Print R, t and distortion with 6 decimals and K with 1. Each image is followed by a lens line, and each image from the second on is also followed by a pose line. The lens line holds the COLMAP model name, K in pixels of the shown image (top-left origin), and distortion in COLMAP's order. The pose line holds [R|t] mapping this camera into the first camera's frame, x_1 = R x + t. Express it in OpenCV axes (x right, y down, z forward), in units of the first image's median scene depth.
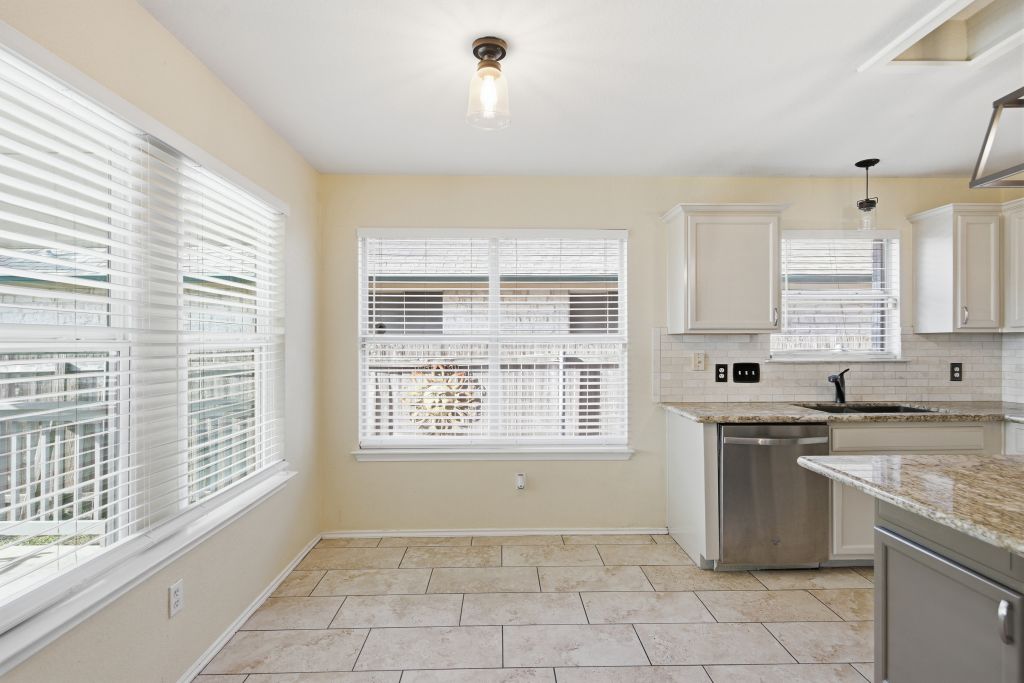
lens RADIAL K [[491.7, 0, 513.4], [0, 491.7, 346.0], [0, 0, 1]] dist [0.004341, -0.000309]
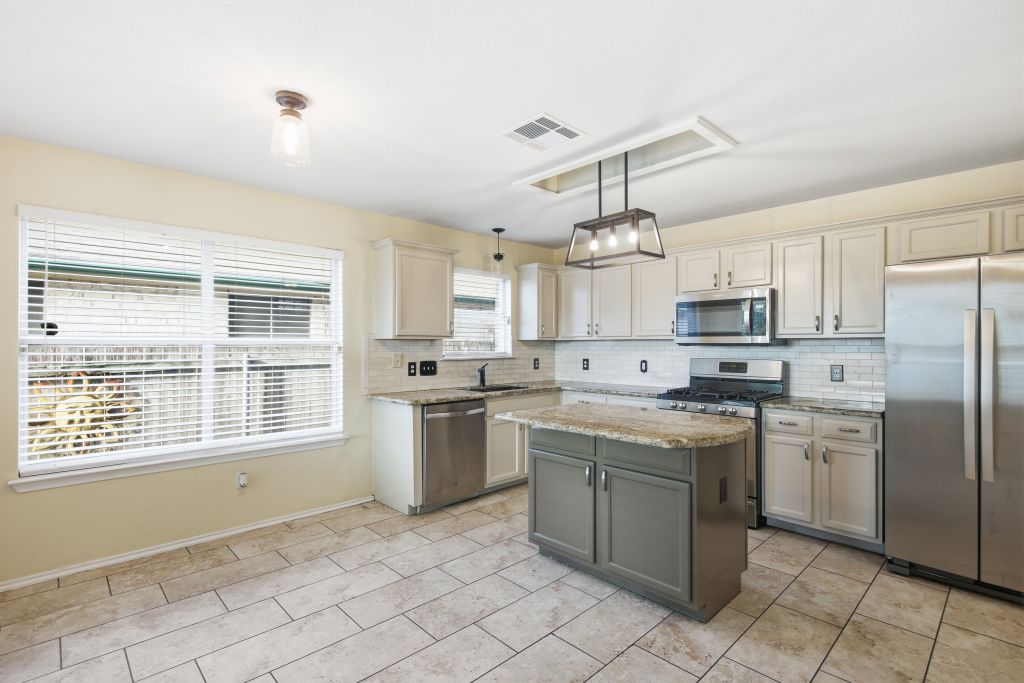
lens RADIAL K [[479.6, 0, 507.4], [0, 479.6, 345.6], [0, 0, 1]] dist [-0.002732, -0.001349]
pose [[0.740869, 0.000876, 0.671649, -0.253376], [0.001290, 0.999995, -0.002727, -0.003732], [-0.671649, 0.002887, 0.740864, -0.123526]]
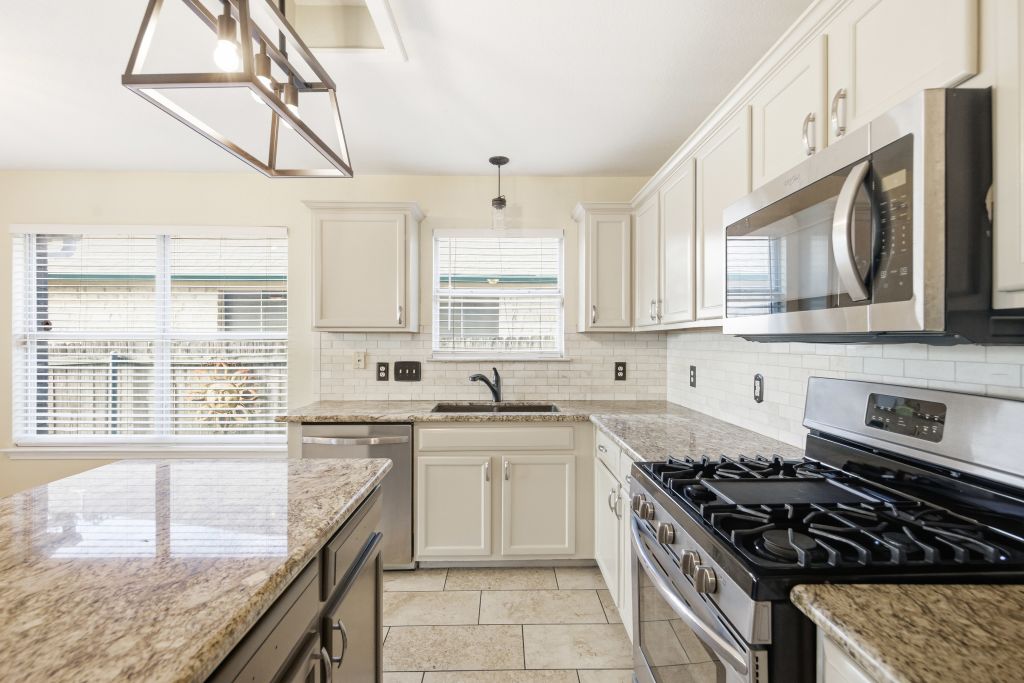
lens RADIAL K [[490.5, 0, 512.0], [0, 490.5, 341.5], [0, 0, 1]] dist [0.001409, -0.000126]
pose [[0.999990, 0.003473, -0.002881, 0.694818], [-0.003488, 0.999981, -0.005027, -0.001441], [0.002864, 0.005037, 0.999983, 0.011782]]
